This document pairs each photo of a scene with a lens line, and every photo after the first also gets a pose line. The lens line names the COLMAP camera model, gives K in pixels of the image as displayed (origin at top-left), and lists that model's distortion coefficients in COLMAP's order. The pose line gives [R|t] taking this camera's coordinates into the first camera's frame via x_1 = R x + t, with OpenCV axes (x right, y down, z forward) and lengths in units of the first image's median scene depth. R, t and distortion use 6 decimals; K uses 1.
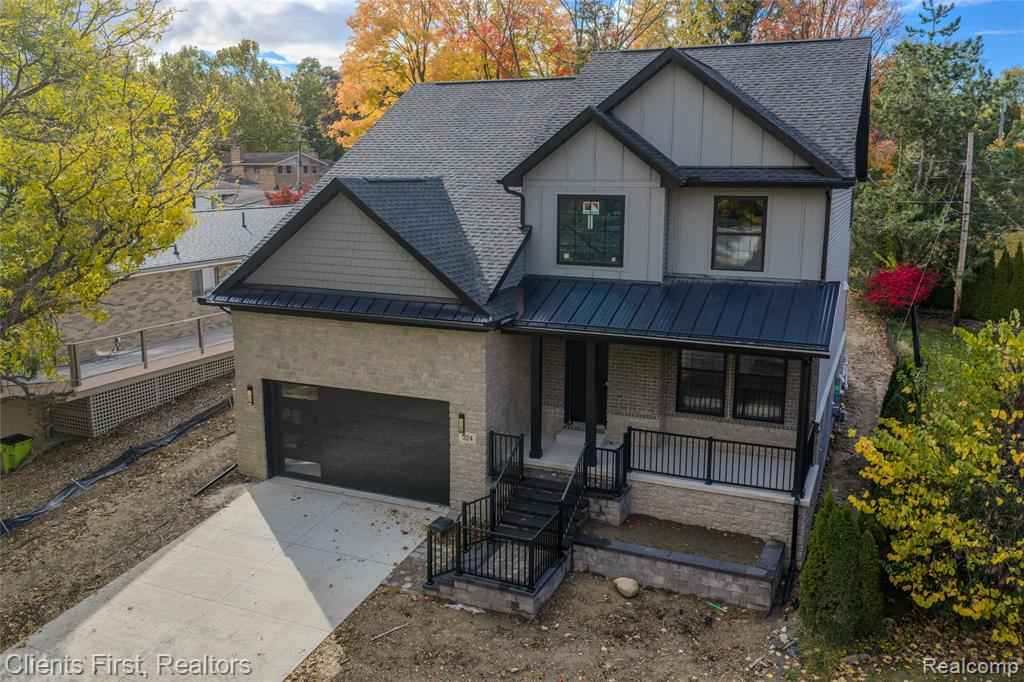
lens RADIAL K [[846.8, 0, 516.8], [0, 846.8, 339.7], [0, 0, 1]] dist [0.022862, -0.039715]
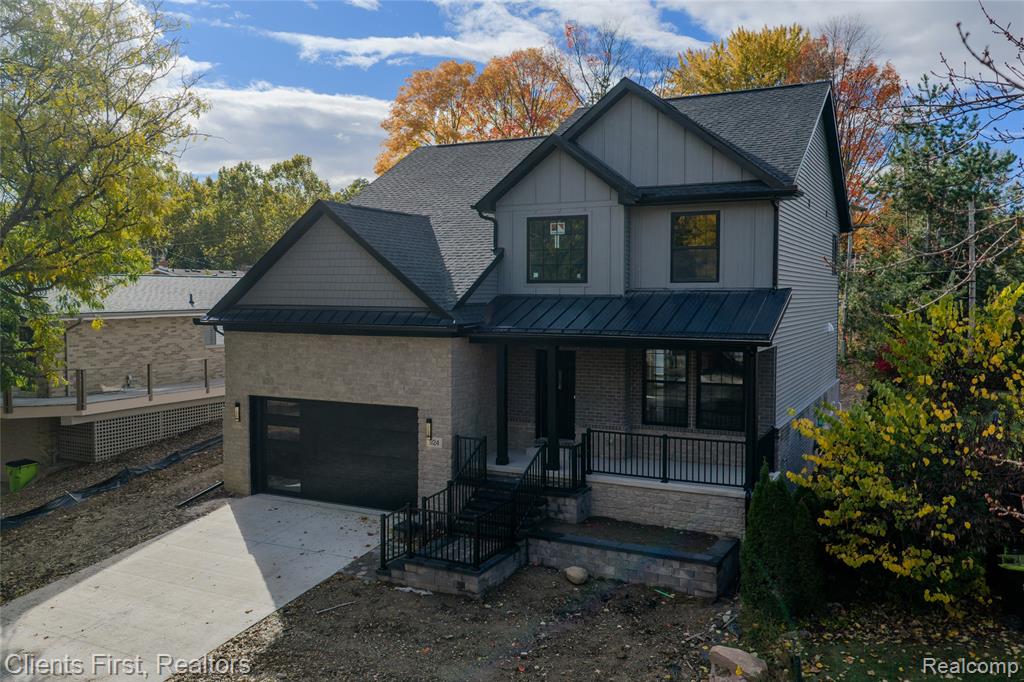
lens RADIAL K [[846.8, 0, 516.8], [0, 846.8, 339.7], [0, 0, 1]] dist [0.022862, -0.039715]
pose [[0.998306, 0.000126, -0.058186, 0.103062], [-0.008289, 0.990106, -0.140079, 0.136990], [0.057592, 0.140324, 0.988429, -0.032335]]
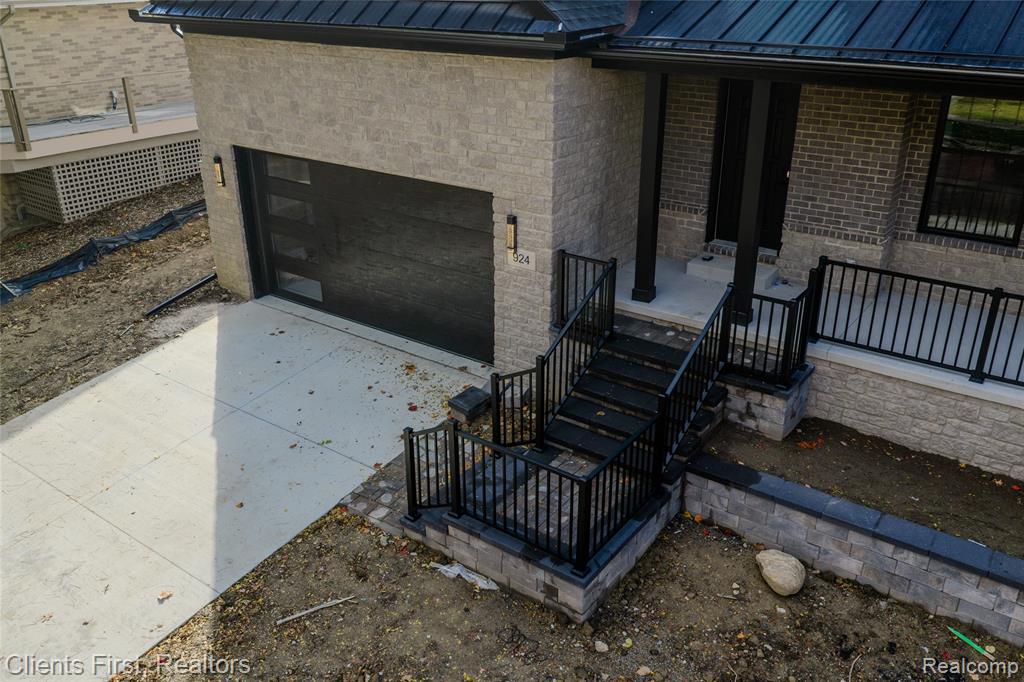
lens RADIAL K [[846.8, 0, 516.8], [0, 846.8, 339.7], [0, 0, 1]] dist [0.022862, -0.039715]
pose [[0.976685, 0.080336, -0.199079, 0.056899], [-0.034000, 0.973522, 0.226050, 0.041019], [0.211968, -0.214011, 0.953556, 0.449520]]
